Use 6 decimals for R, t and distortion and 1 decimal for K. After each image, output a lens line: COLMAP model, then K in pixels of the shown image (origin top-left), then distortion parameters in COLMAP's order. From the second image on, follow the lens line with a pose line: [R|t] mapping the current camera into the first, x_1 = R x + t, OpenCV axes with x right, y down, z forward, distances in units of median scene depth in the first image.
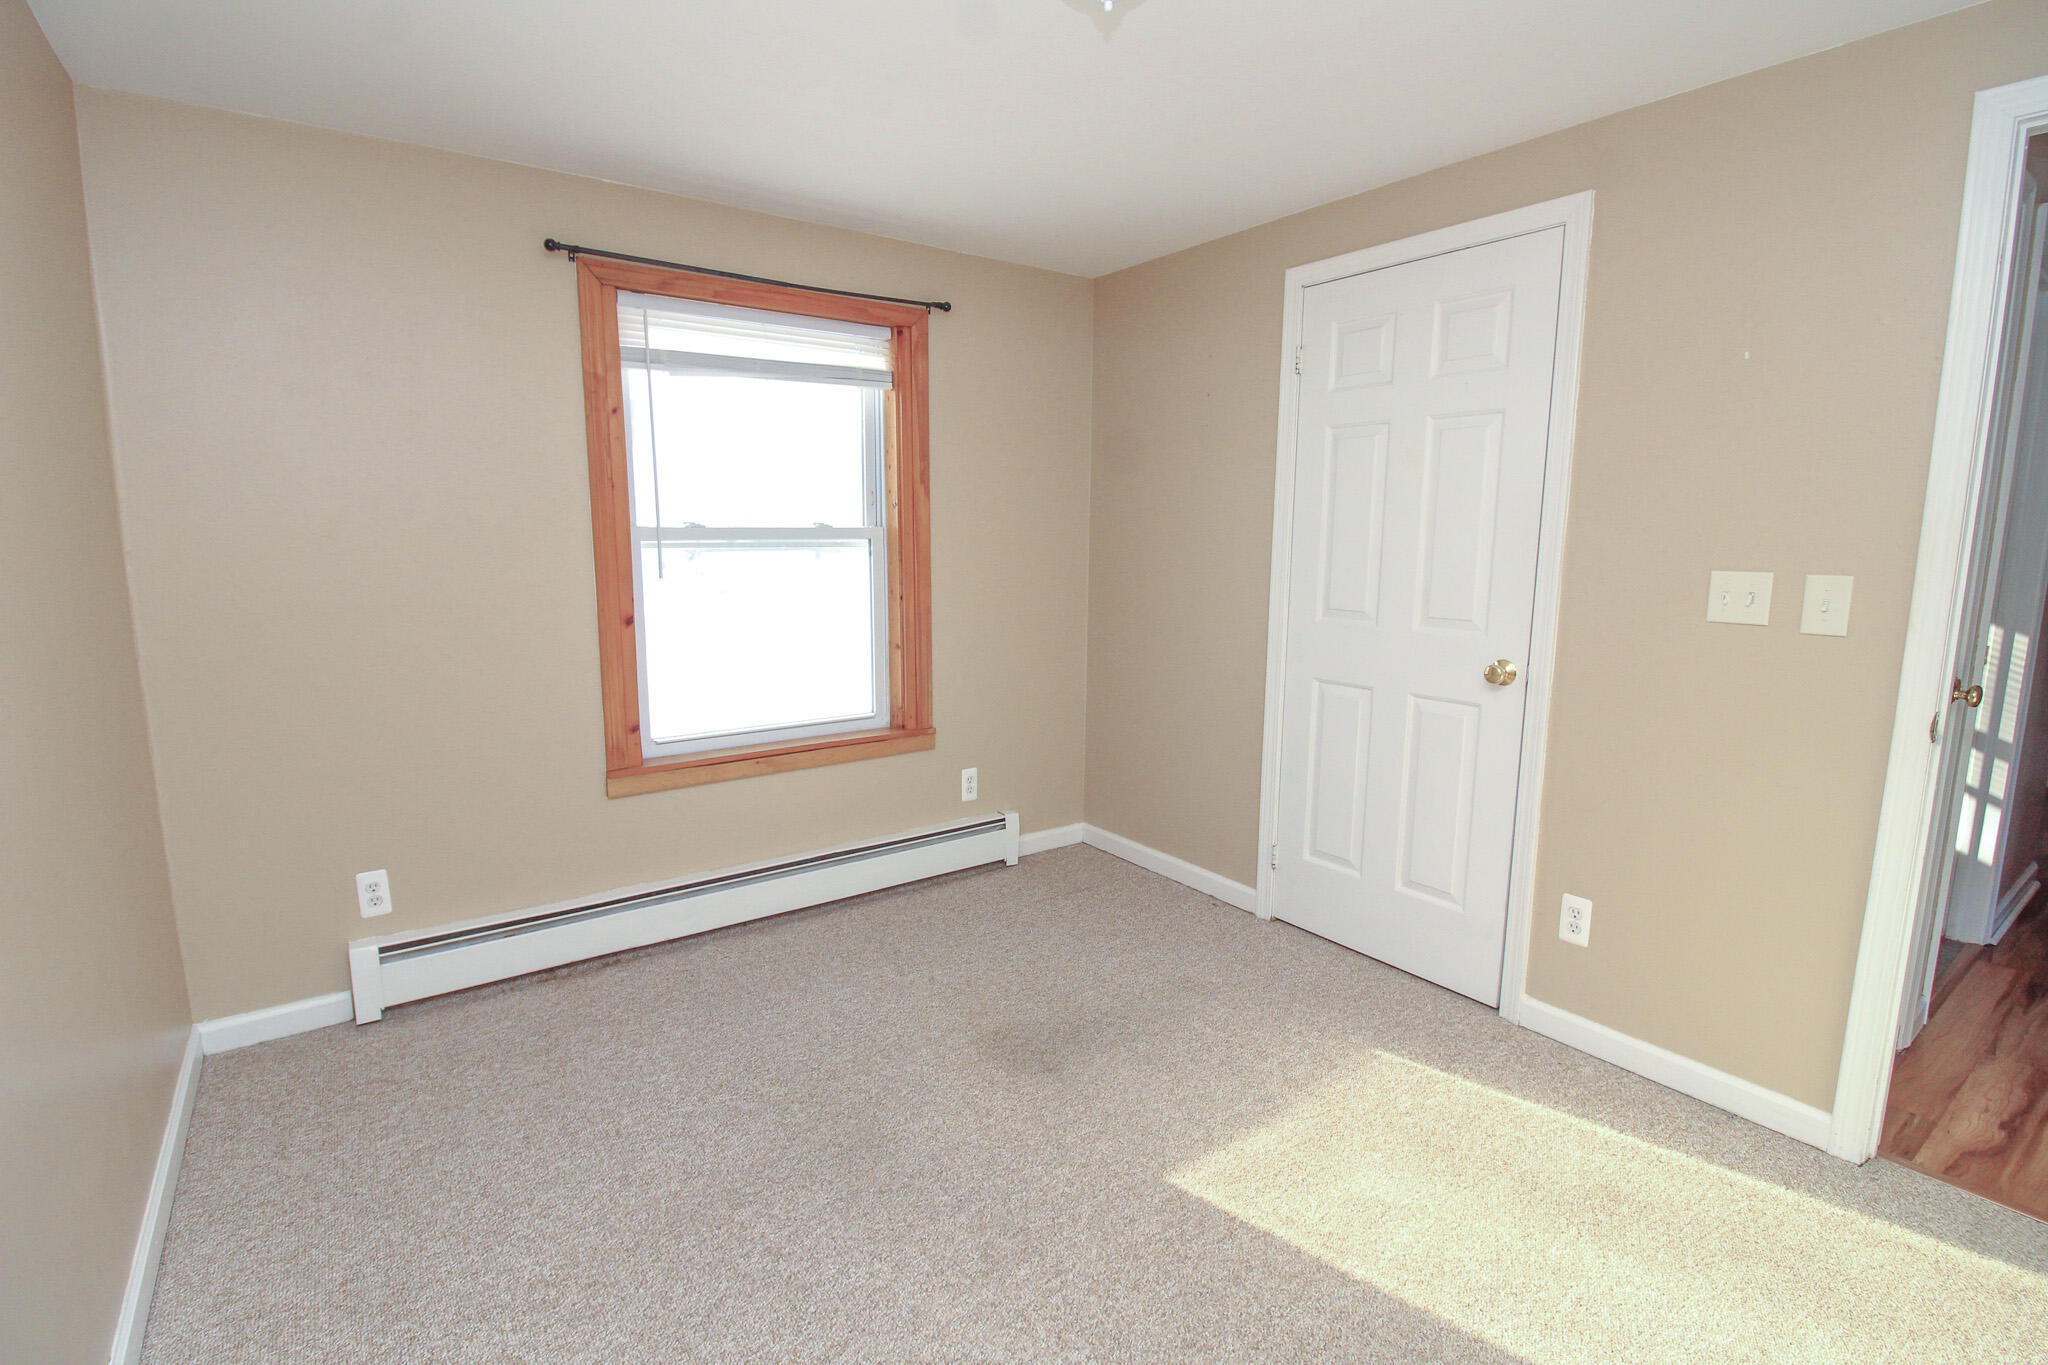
lens RADIAL K [[945.6, 0, 1045.7], [0, 945.6, 678.3], [0, 0, 1]] dist [-0.002064, -0.011726]
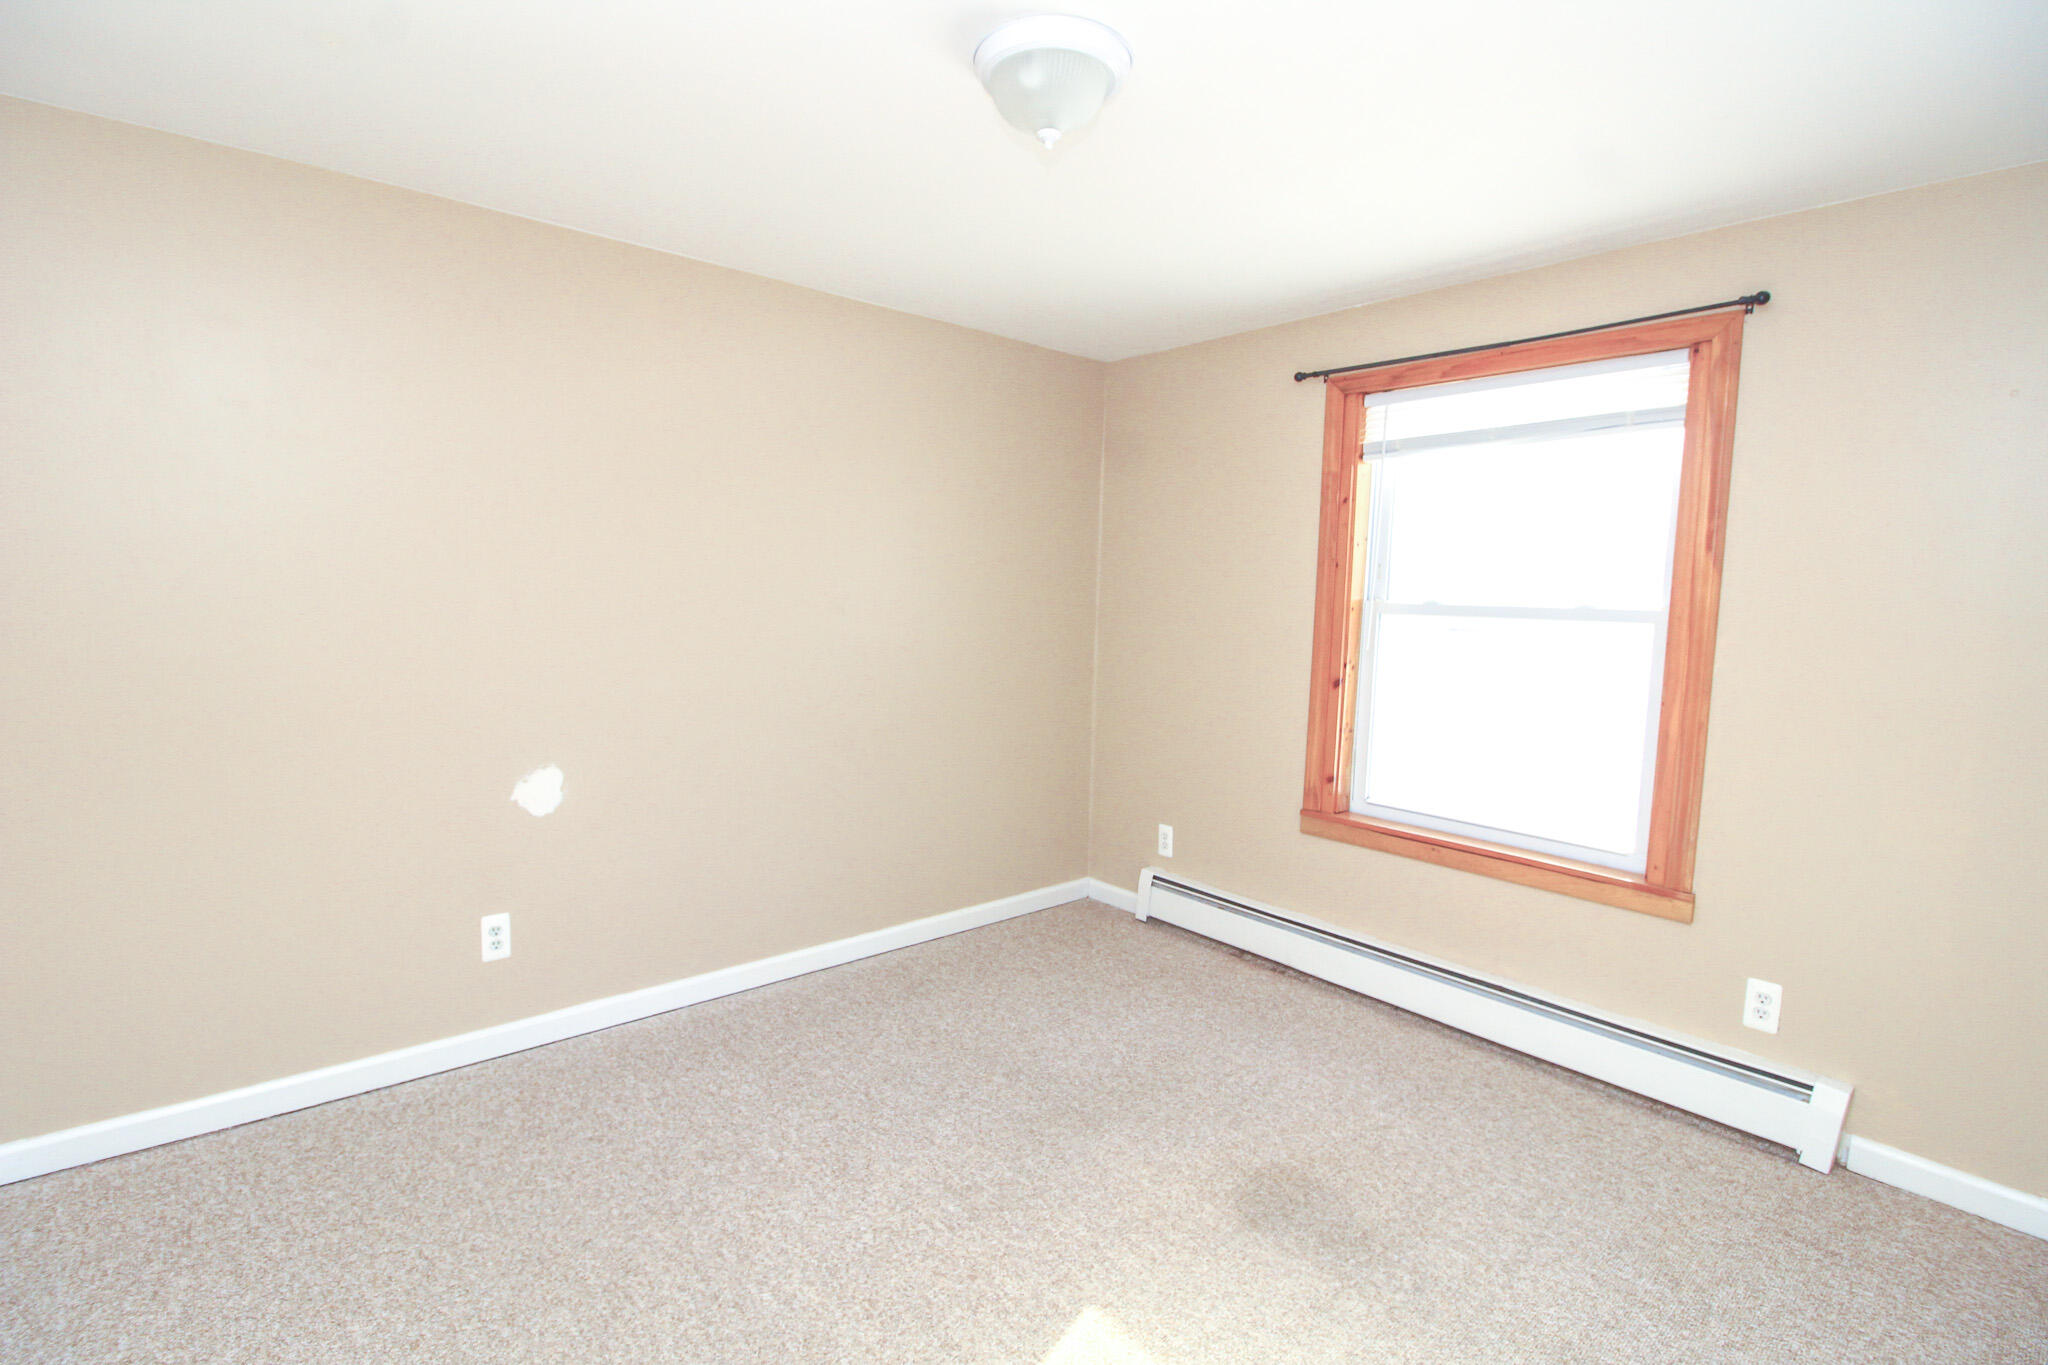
lens RADIAL K [[945.6, 0, 971.5], [0, 945.6, 681.5], [0, 0, 1]] dist [-0.002064, -0.011726]
pose [[0.051820, 0.091507, -0.994455, 0.612755], [-0.186462, 0.979168, 0.080384, -0.067222], [0.981095, 0.181263, 0.067803, 0.460190]]
